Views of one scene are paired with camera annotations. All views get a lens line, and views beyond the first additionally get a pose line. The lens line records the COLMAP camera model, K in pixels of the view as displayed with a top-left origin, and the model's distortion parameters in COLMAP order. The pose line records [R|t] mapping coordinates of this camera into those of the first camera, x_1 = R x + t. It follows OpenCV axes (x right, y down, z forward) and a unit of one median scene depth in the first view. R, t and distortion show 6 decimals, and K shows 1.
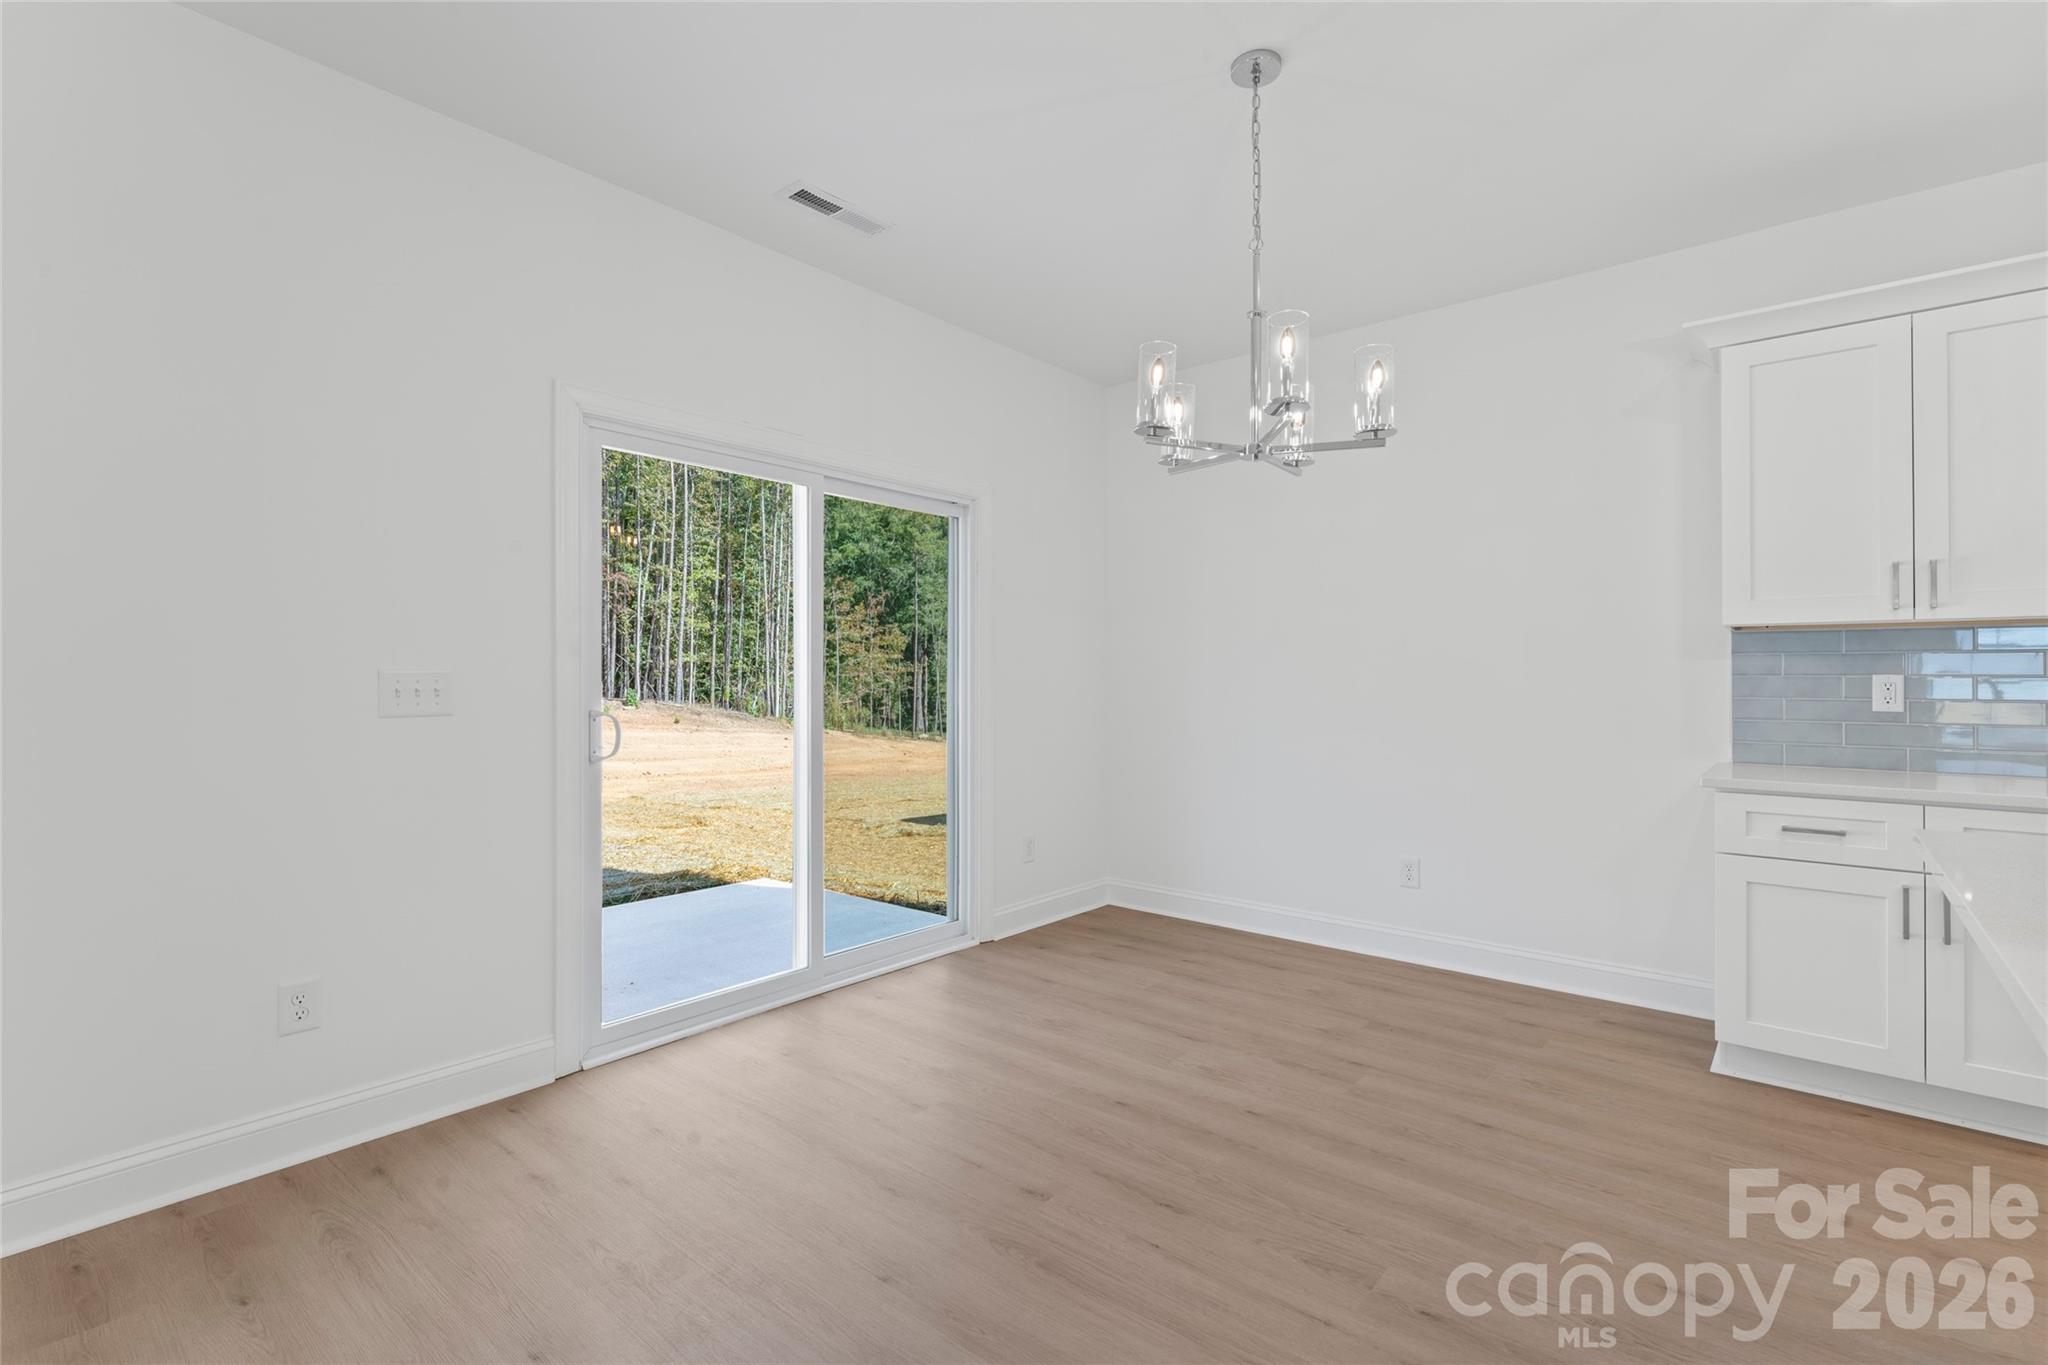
lens RADIAL K [[962.9, 0, 1022.3], [0, 962.9, 675.2], [0, 0, 1]] dist [0.004656, -0.000099]
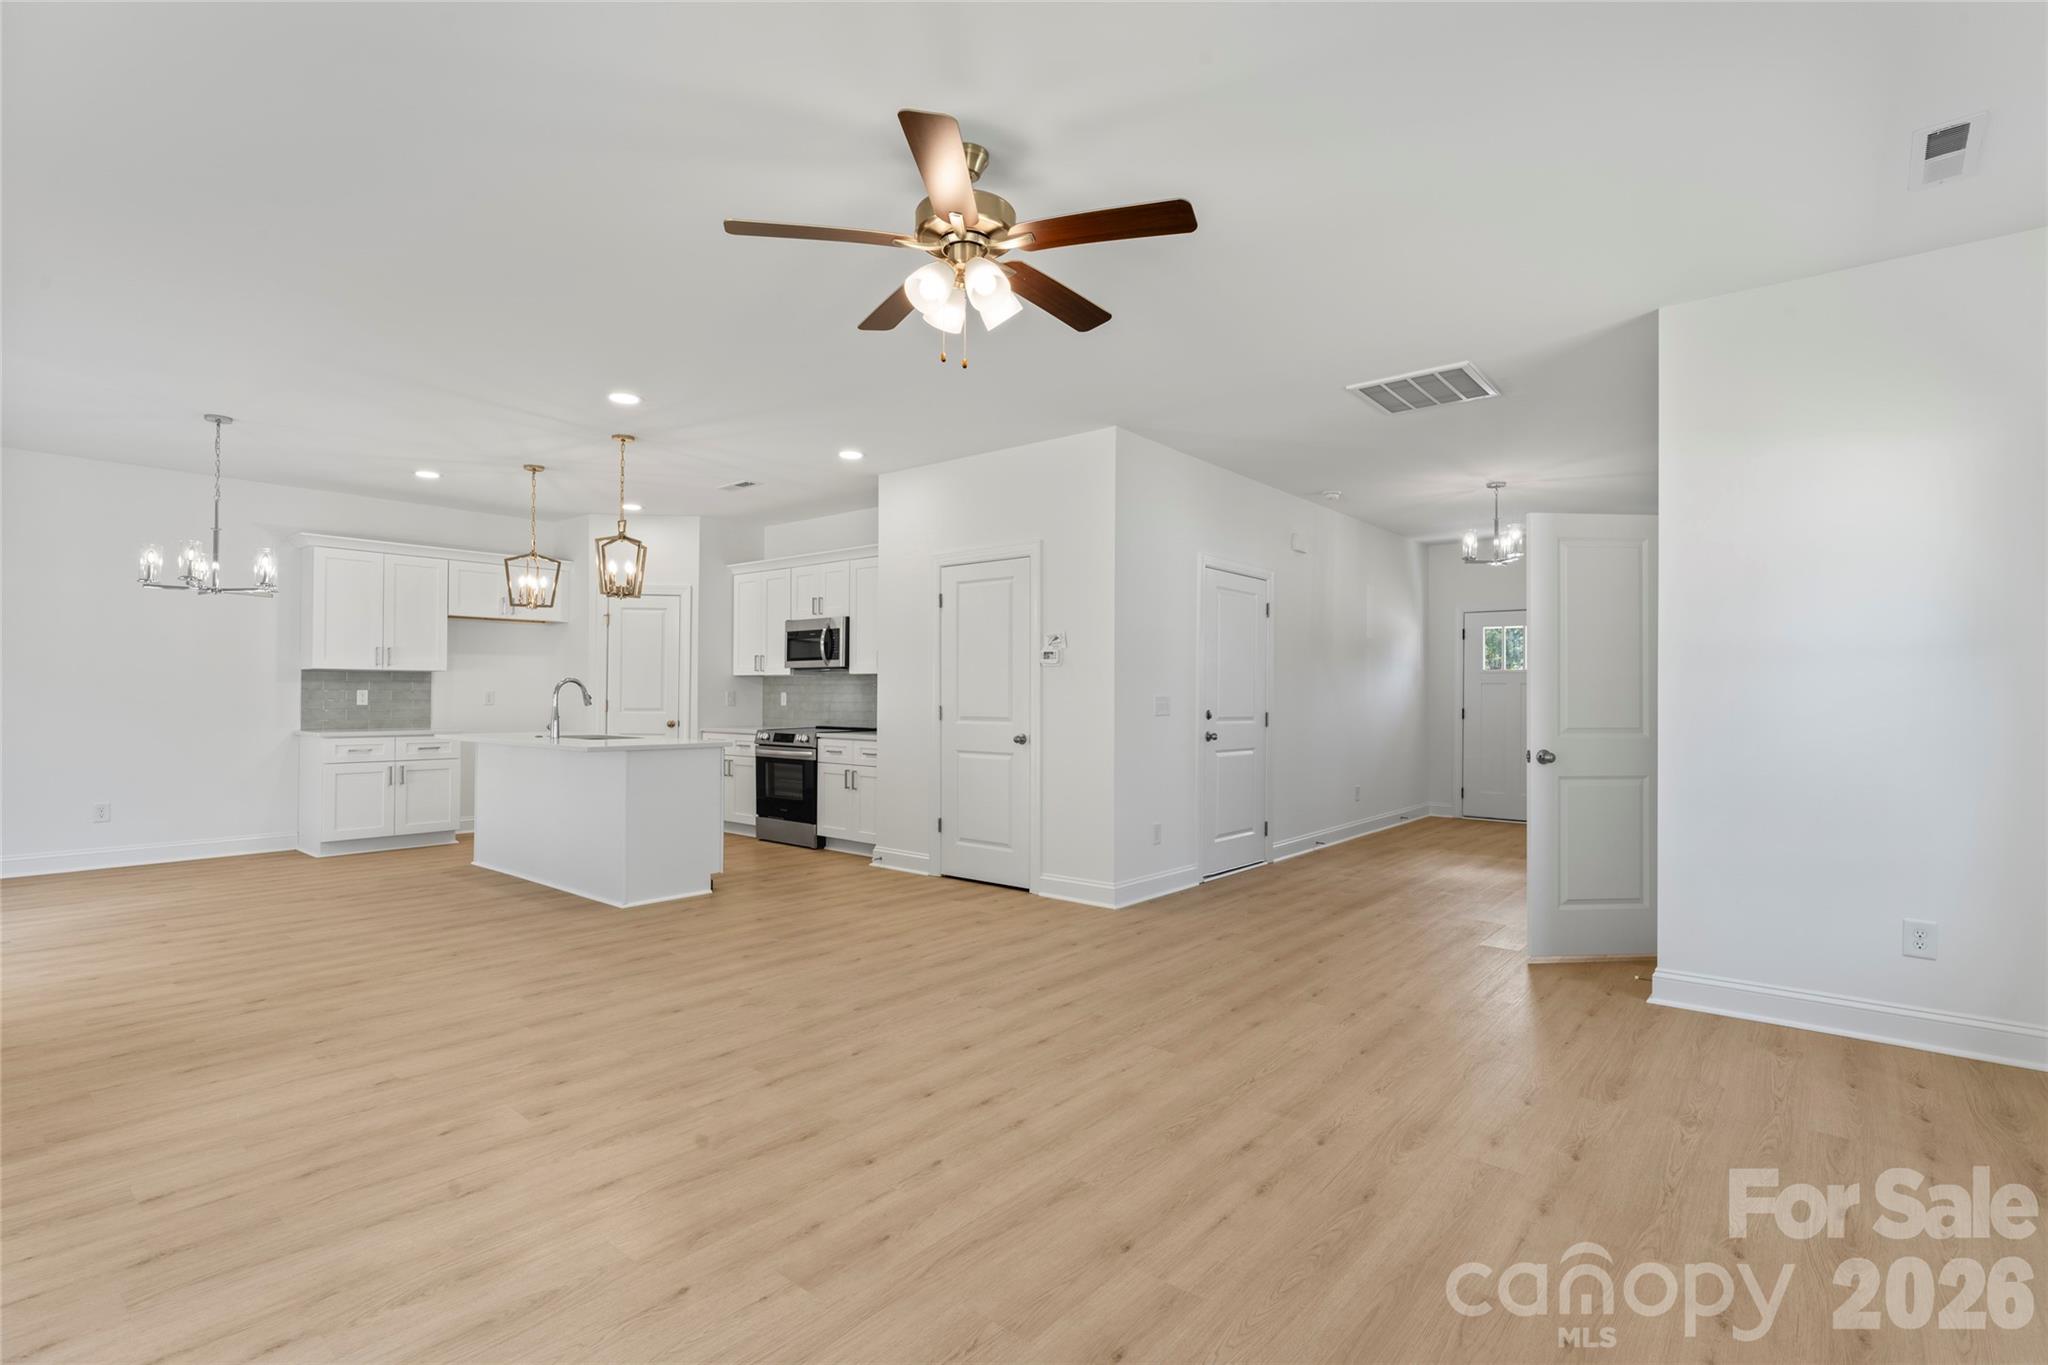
lens RADIAL K [[962.9, 0, 1017.8], [0, 962.9, 680.3], [0, 0, 1]] dist [0.004656, -0.000099]
pose [[0.014671, 0.015215, 0.999777, -1.357762], [-0.008830, 0.999847, -0.015086, -0.002773], [-0.999853, -0.008607, 0.014803, -0.623854]]
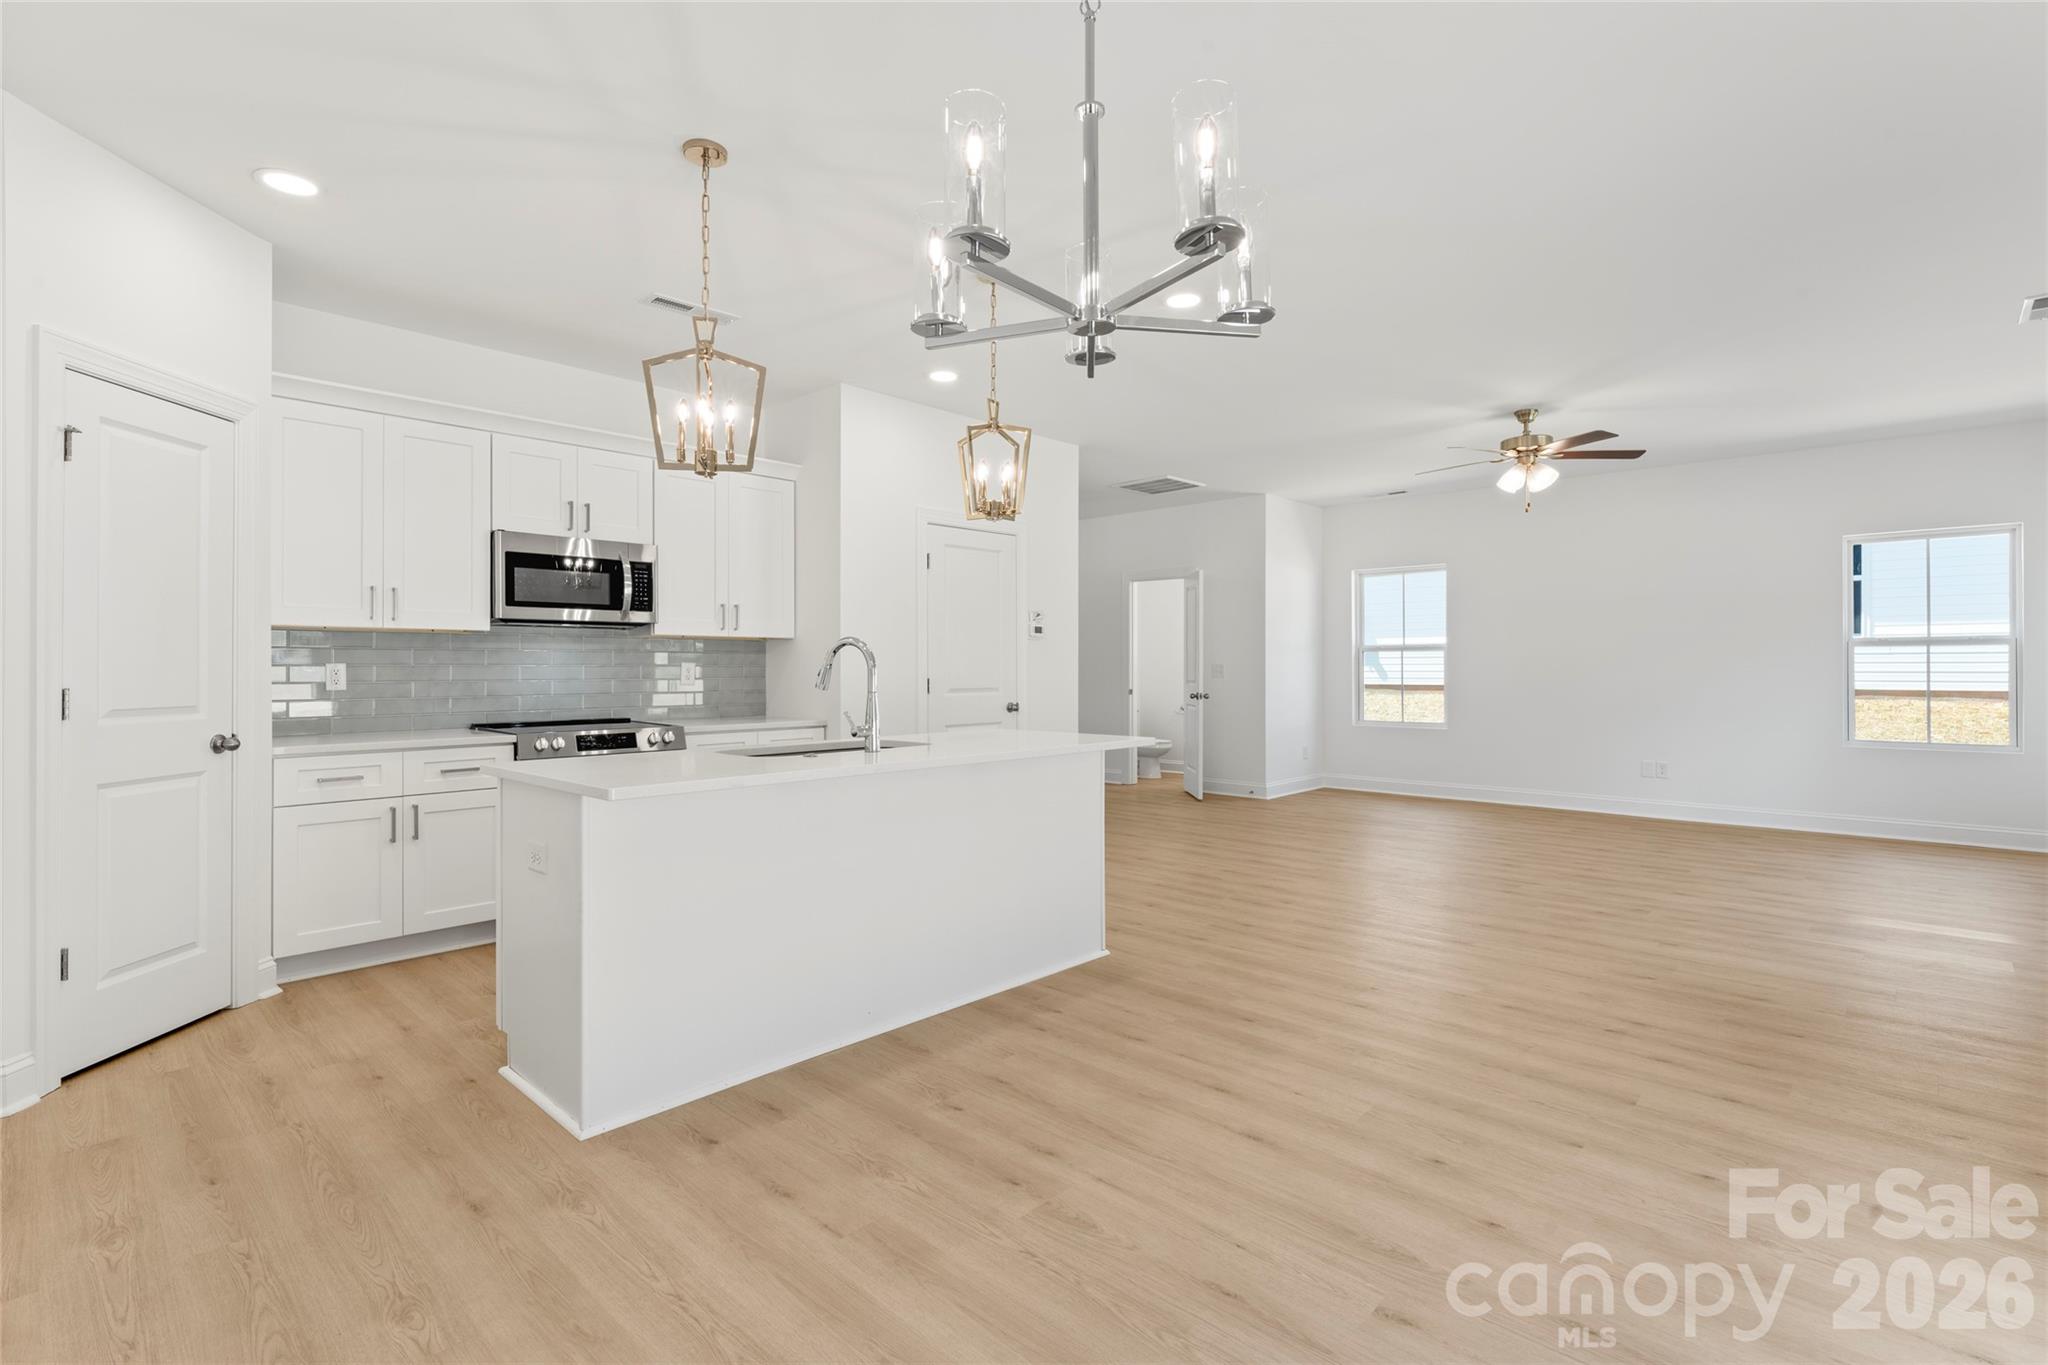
lens RADIAL K [[962.9, 0, 1014.4], [0, 962.9, 660.6], [0, 0, 1]] dist [0.004656, -0.000099]
pose [[-0.997466, 0.000407, 0.071148, 0.171459], [-0.000286, 0.999953, -0.009733, 0.005602], [-0.071148, -0.009729, -0.997418, 1.141503]]
